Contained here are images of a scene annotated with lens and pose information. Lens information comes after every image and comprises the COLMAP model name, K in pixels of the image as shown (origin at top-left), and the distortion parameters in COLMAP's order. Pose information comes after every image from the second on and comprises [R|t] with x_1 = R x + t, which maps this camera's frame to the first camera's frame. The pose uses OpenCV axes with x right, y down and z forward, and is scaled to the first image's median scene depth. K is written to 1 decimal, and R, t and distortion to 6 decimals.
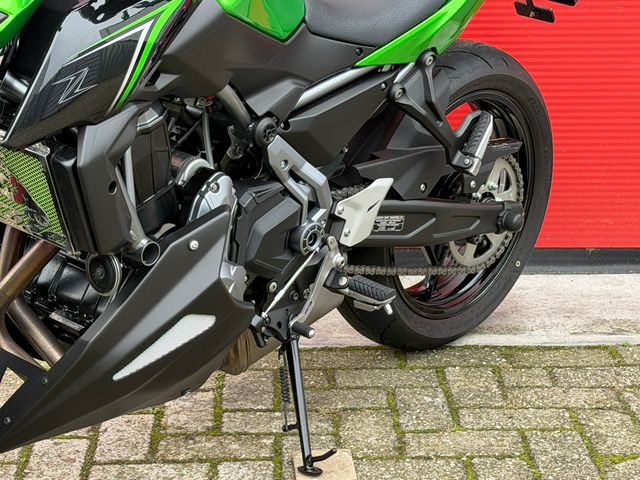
lens RADIAL K [[1576.0, 0, 320.4], [0, 1576.0, 241.0], [0, 0, 1]] dist [0.072198, 0.743516]
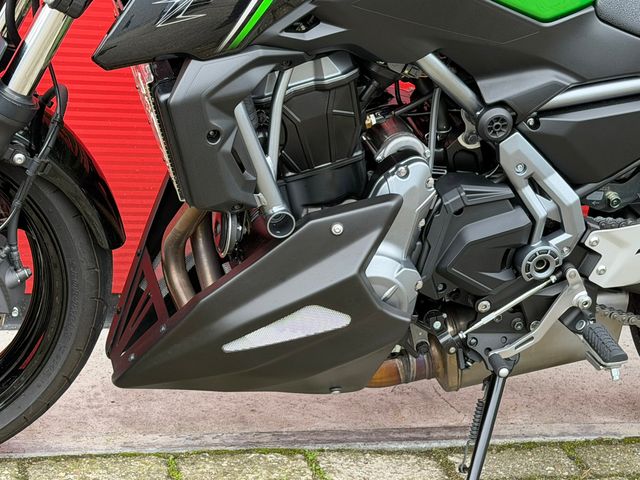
lens RADIAL K [[1458.0, 0, 320.2], [0, 1458.0, 252.5], [0, 0, 1]] dist [0.125580, 0.466468]
pose [[0.841094, 0.272367, -0.467309, 0.255227], [-0.252567, 0.961759, 0.105966, -0.059729], [0.478301, 0.028899, 0.877721, 0.265773]]
